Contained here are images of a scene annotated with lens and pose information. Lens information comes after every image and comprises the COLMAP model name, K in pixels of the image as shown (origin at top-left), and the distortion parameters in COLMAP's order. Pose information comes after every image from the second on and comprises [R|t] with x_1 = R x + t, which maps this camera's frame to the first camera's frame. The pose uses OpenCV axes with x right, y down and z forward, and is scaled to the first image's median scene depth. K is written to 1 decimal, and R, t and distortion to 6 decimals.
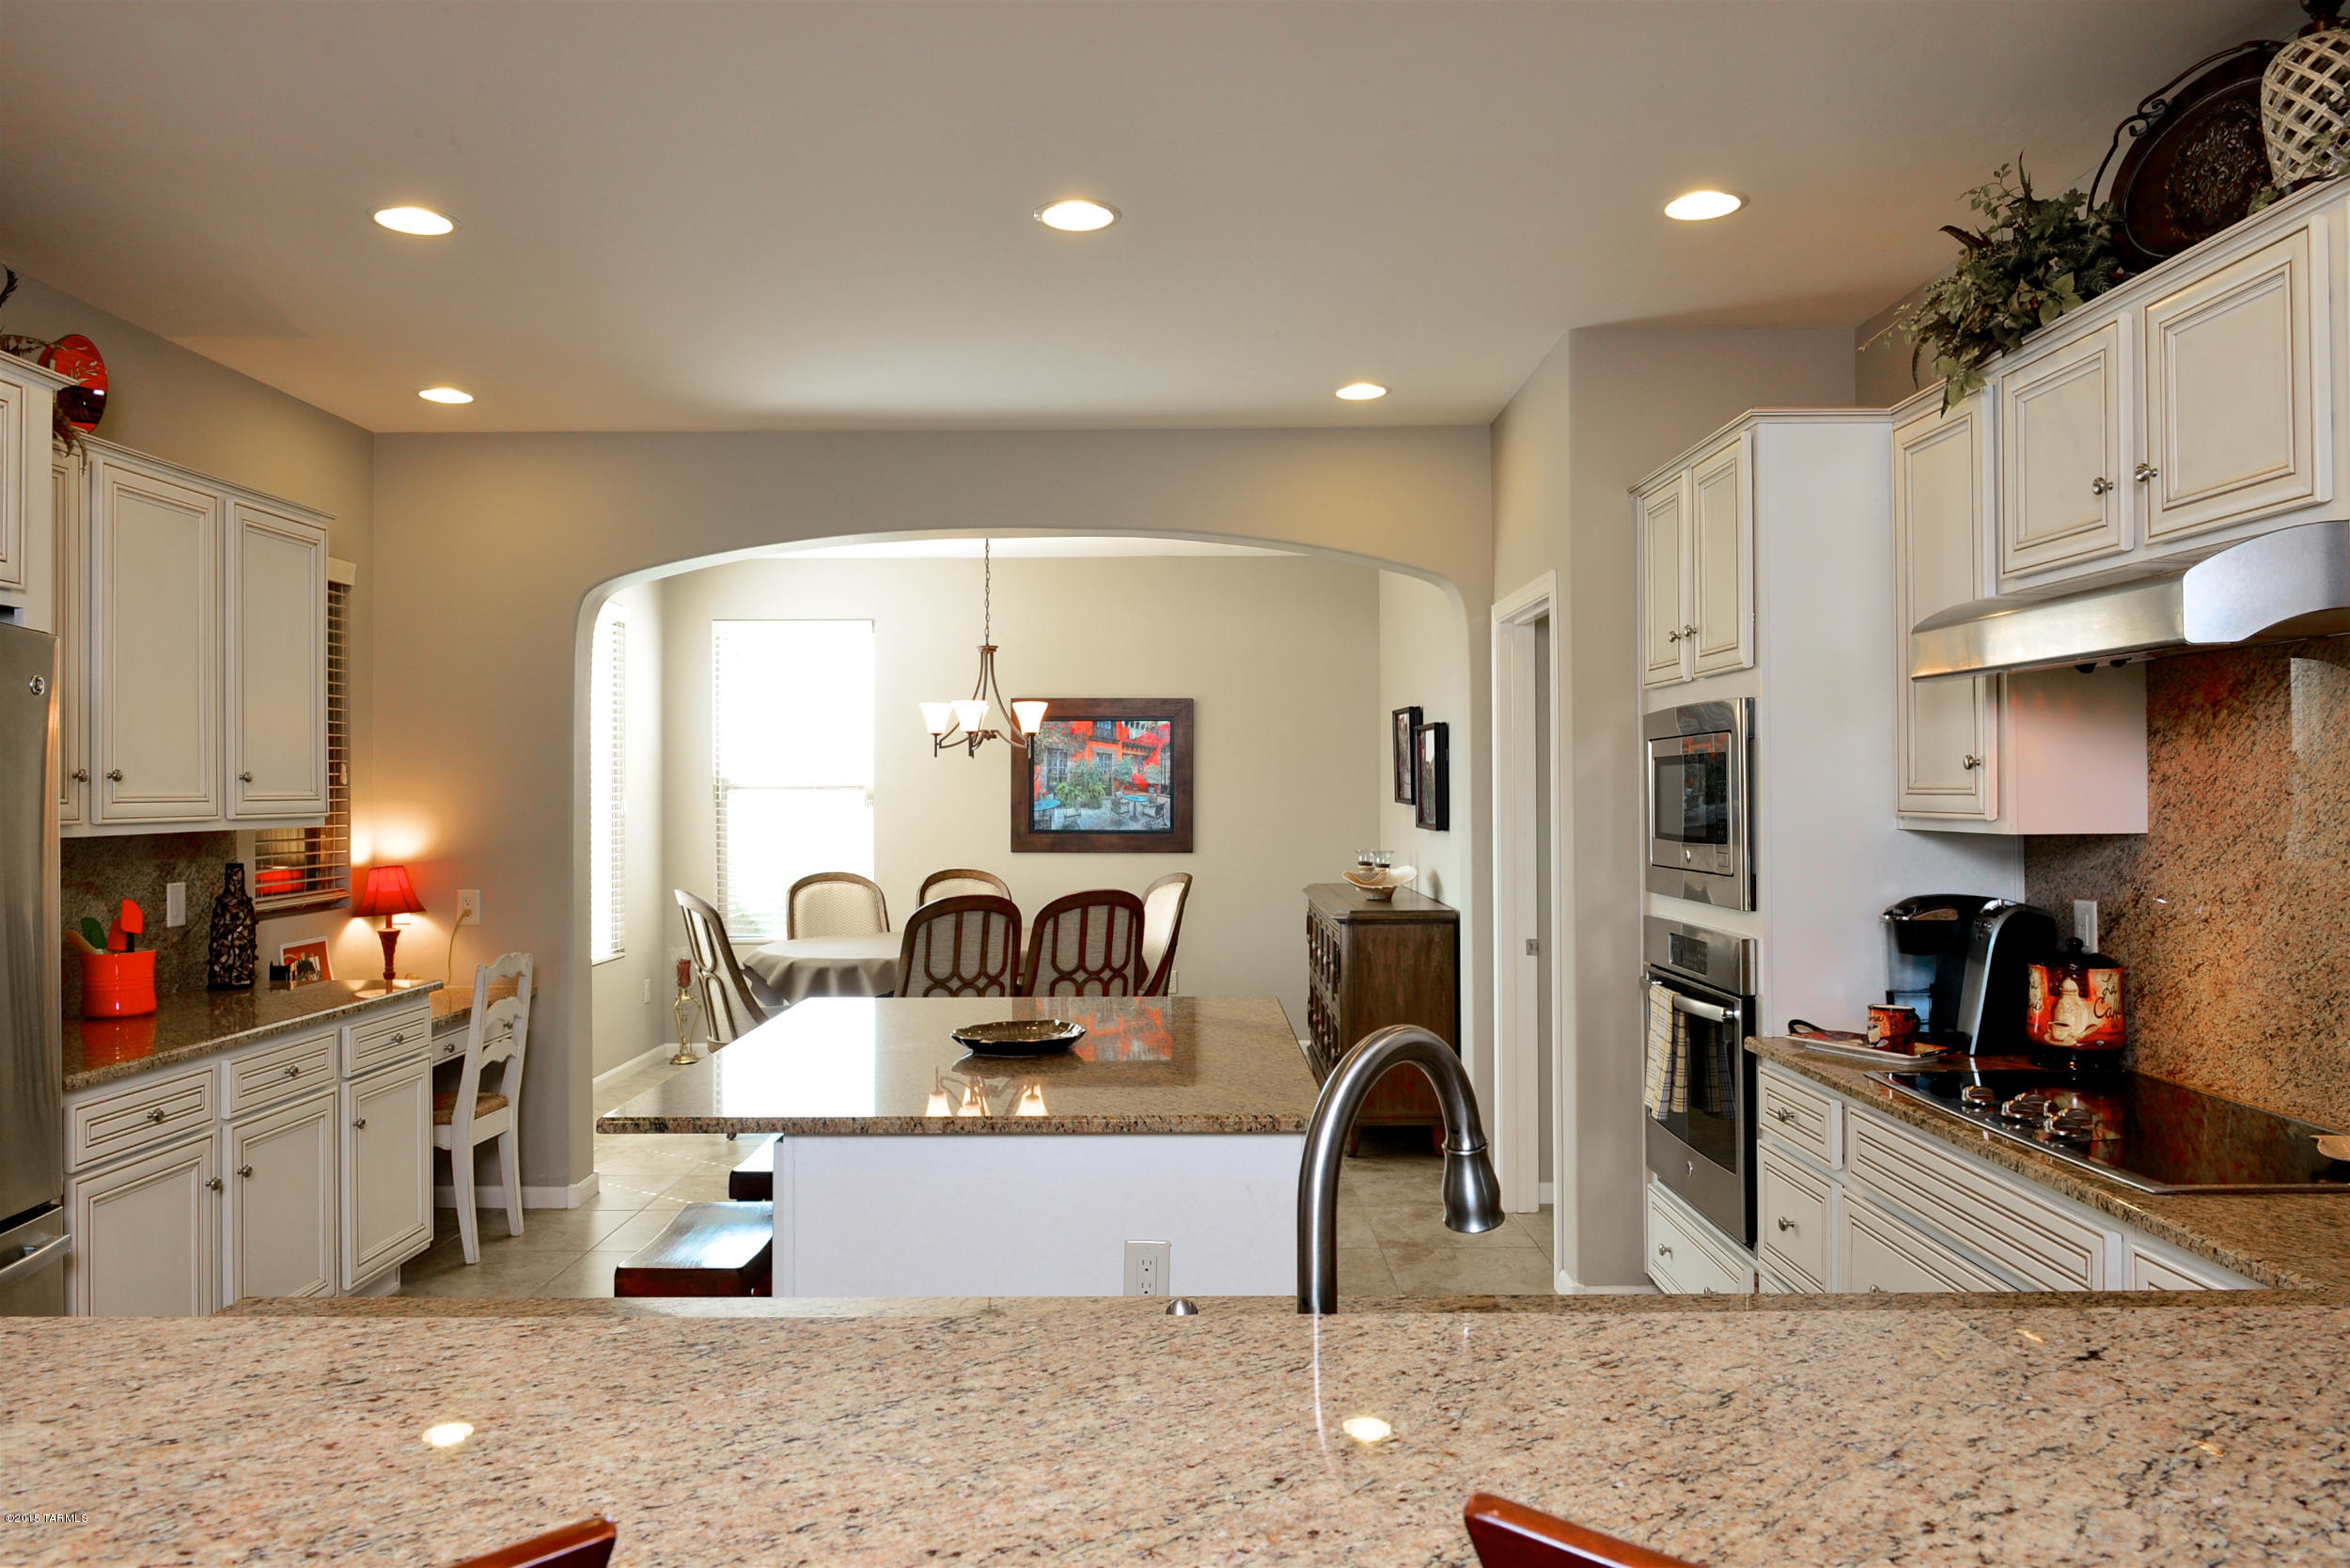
lens RADIAL K [[1611.4, 0, 1172.1], [0, 1611.4, 781.8], [0, 0, 1]] dist [-0.002538, -0.016461]
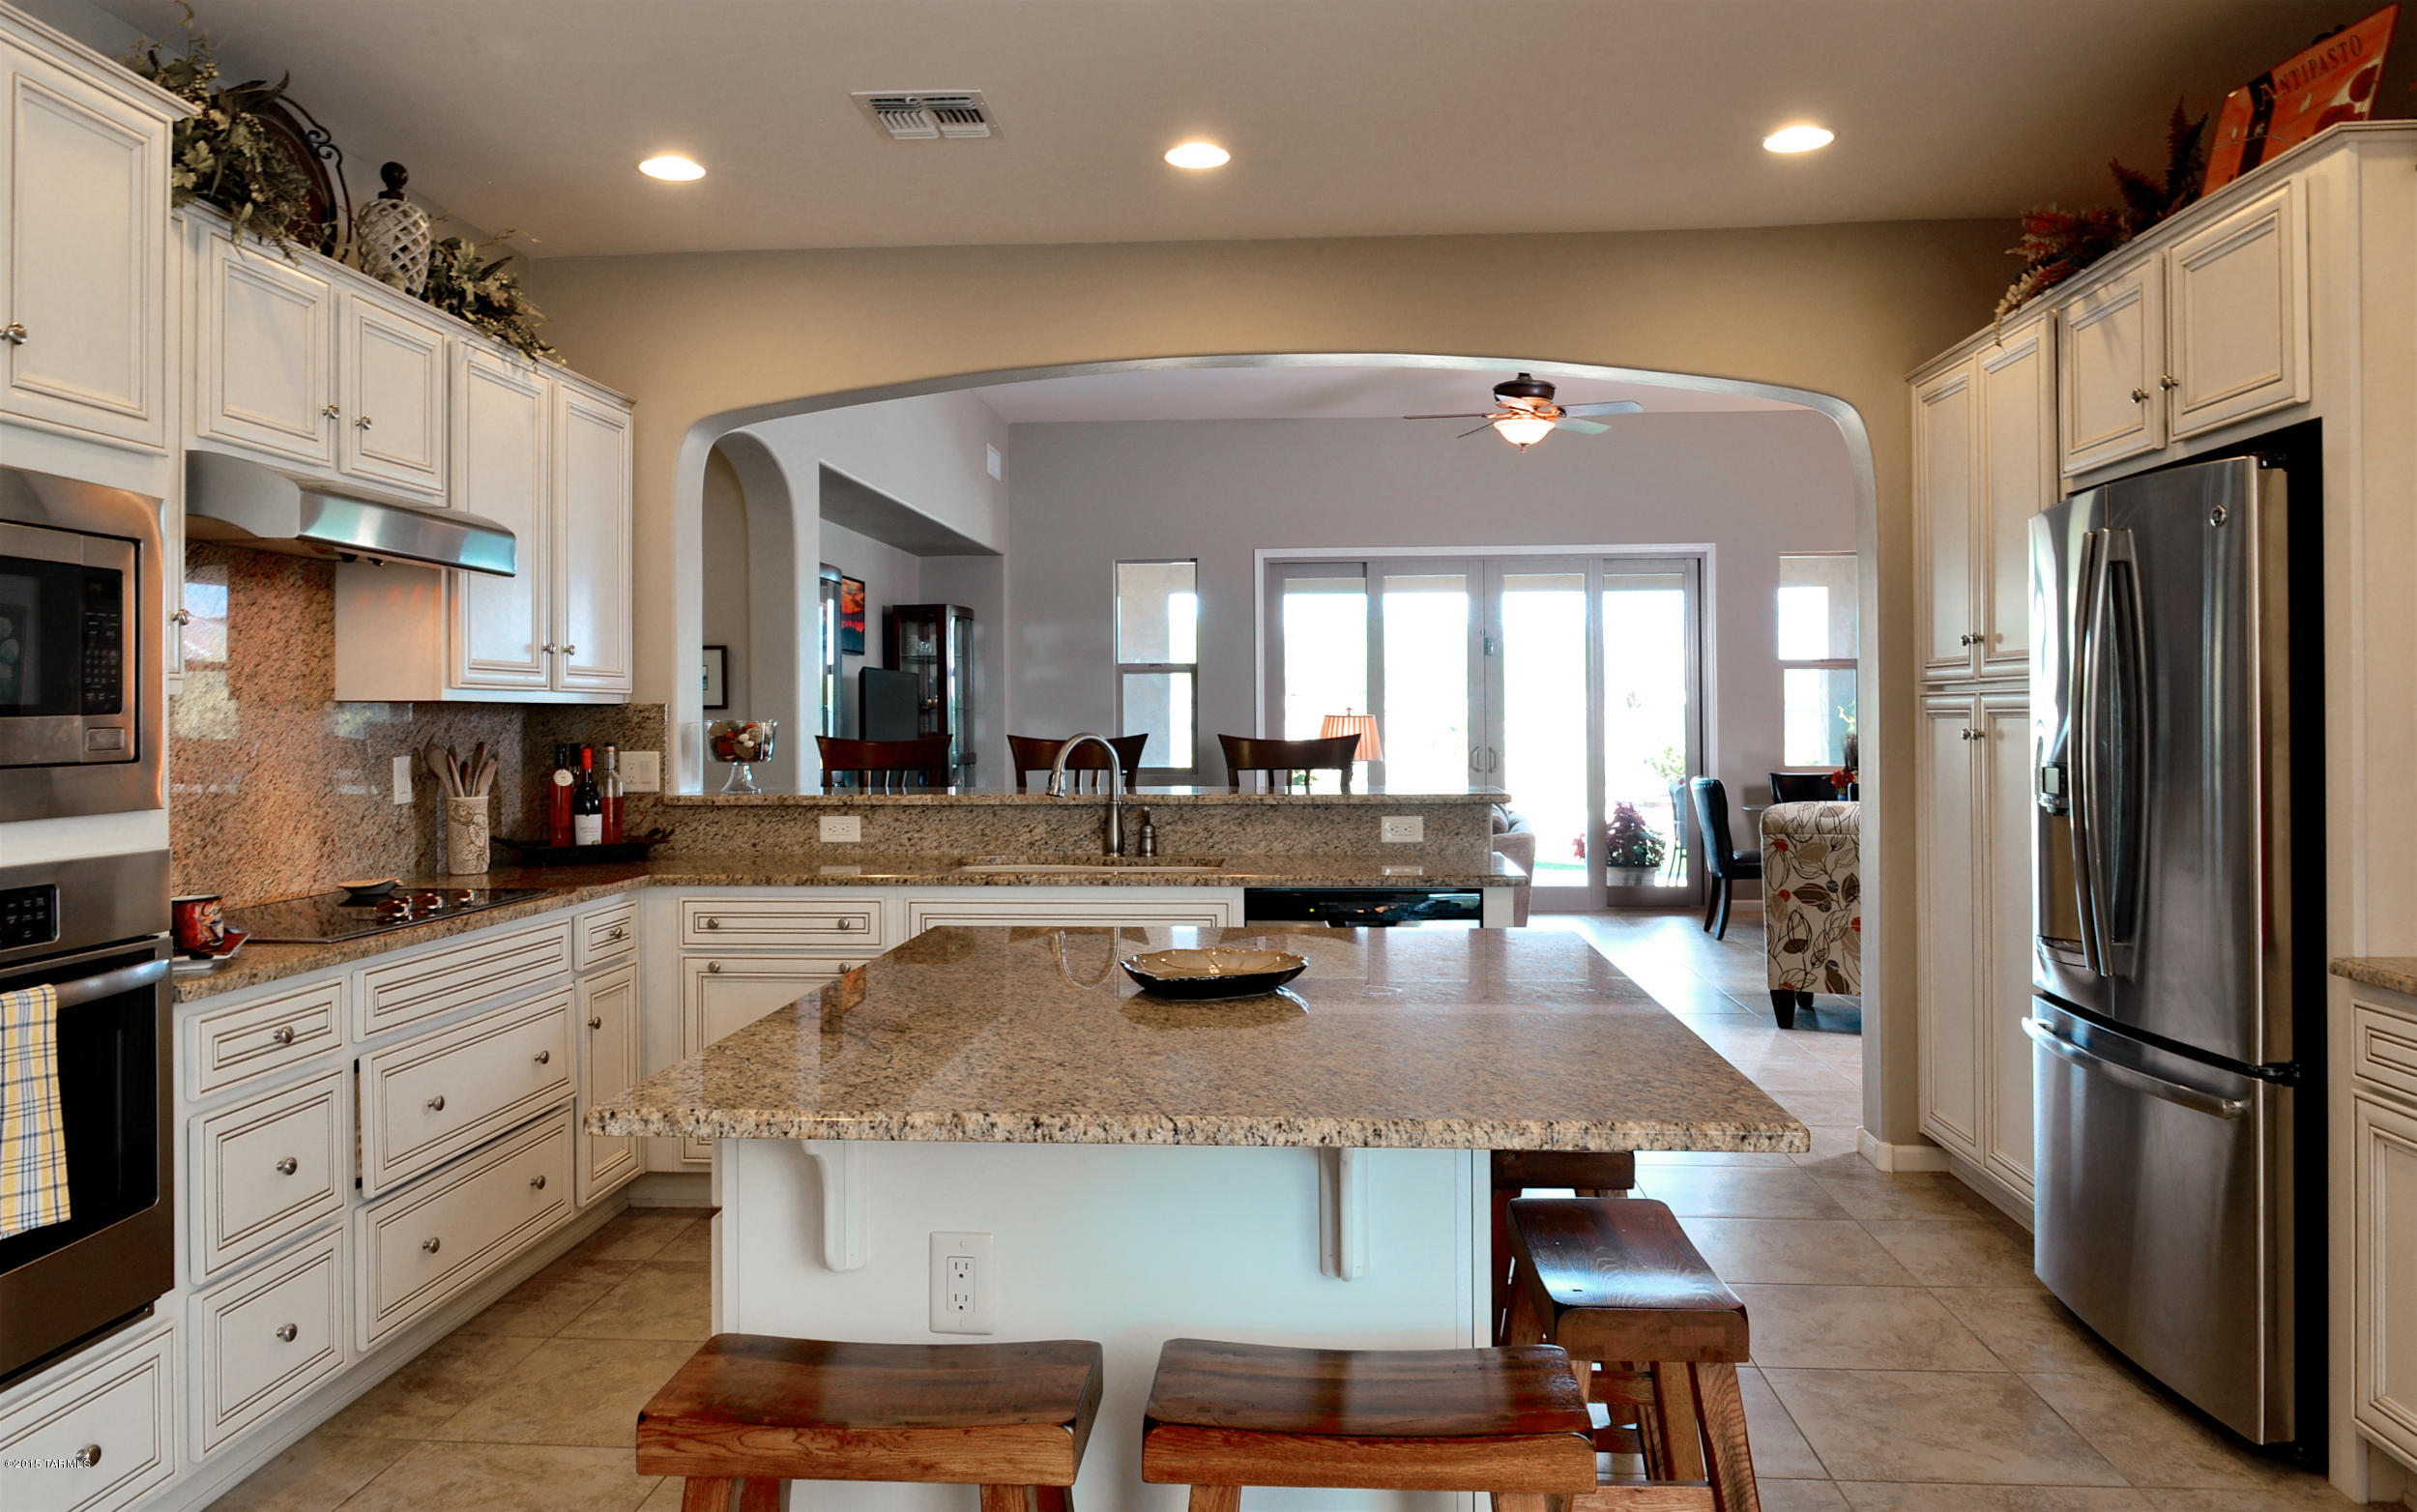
lens RADIAL K [[1665.8, 0, 1217.8], [0, 1665.8, 710.2], [0, 0, 1]] dist [0.001313, 0.000317]
pose [[-0.997734, 0.009547, 0.066606, -0.097096], [0.009117, 0.999936, -0.006754, 0.031395], [-0.066666, -0.006131, -0.997757, 1.137854]]
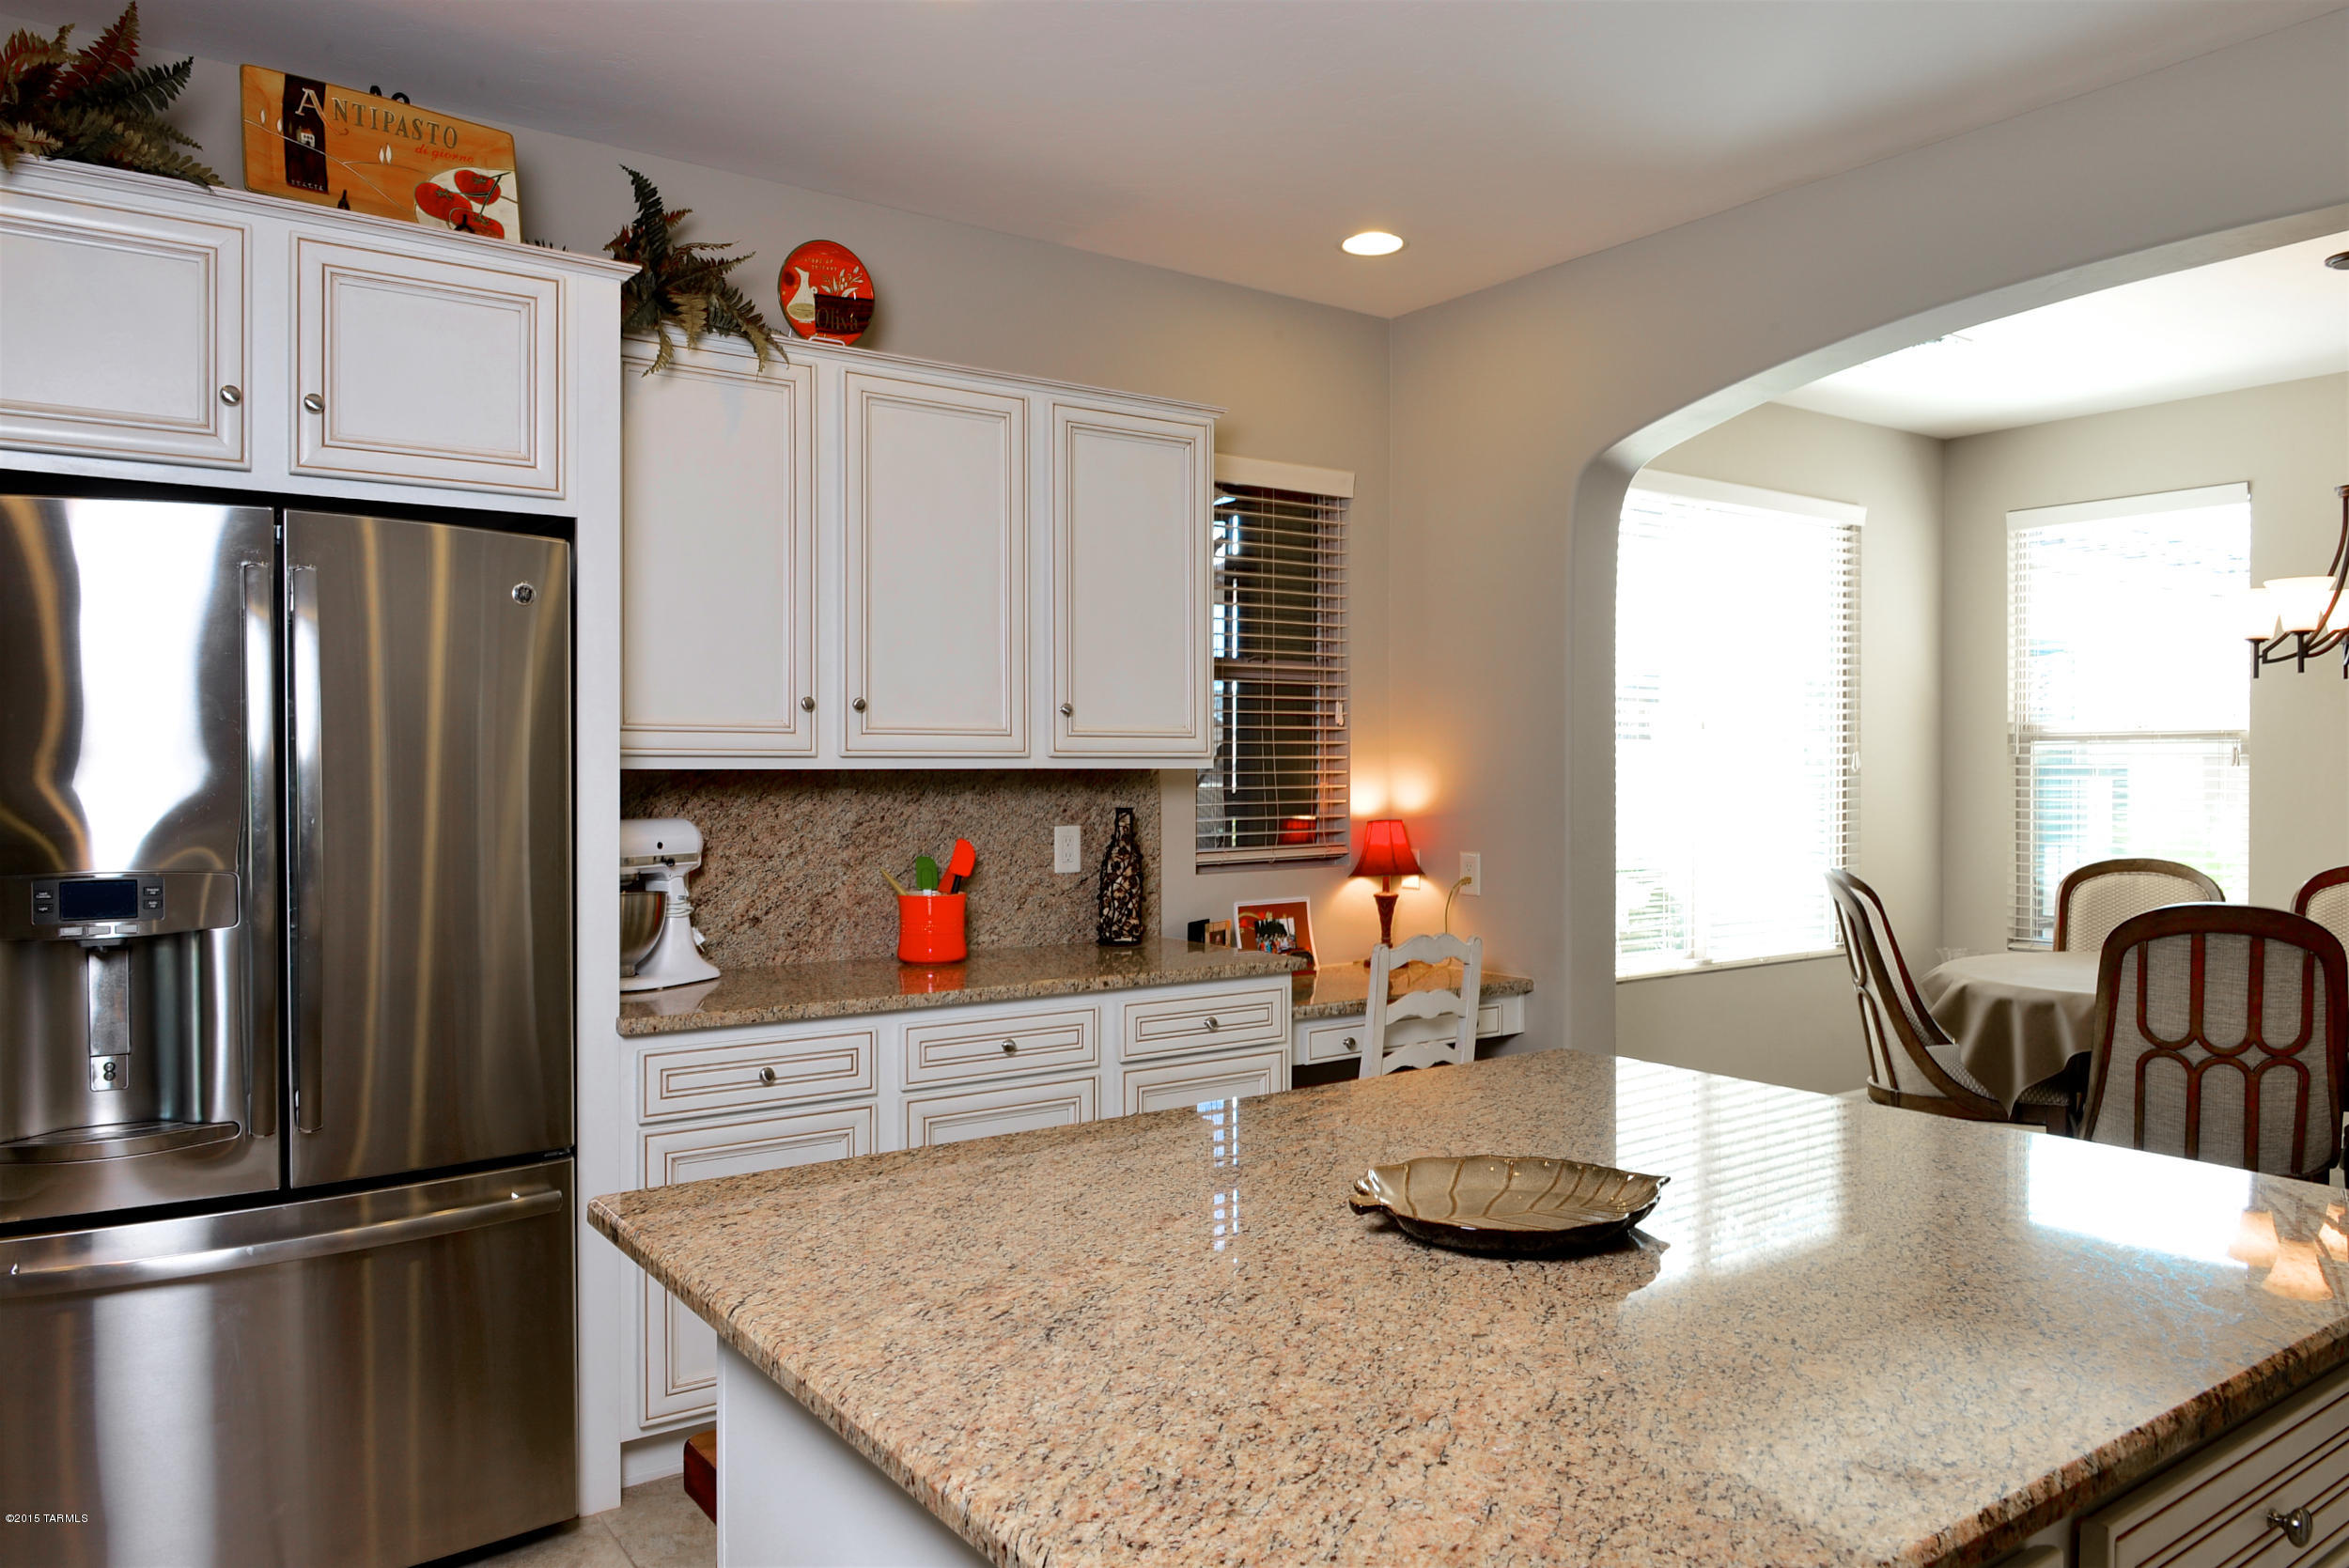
lens RADIAL K [[1610.6, 0, 1176.3], [0, 1610.6, 776.1], [0, 0, 1]] dist [-0.002538, -0.016461]
pose [[0.583268, 0.009022, -0.812229, 0.149719], [0.001480, 0.999925, 0.012170, 0.019015], [0.812278, -0.008301, 0.583211, 0.422683]]
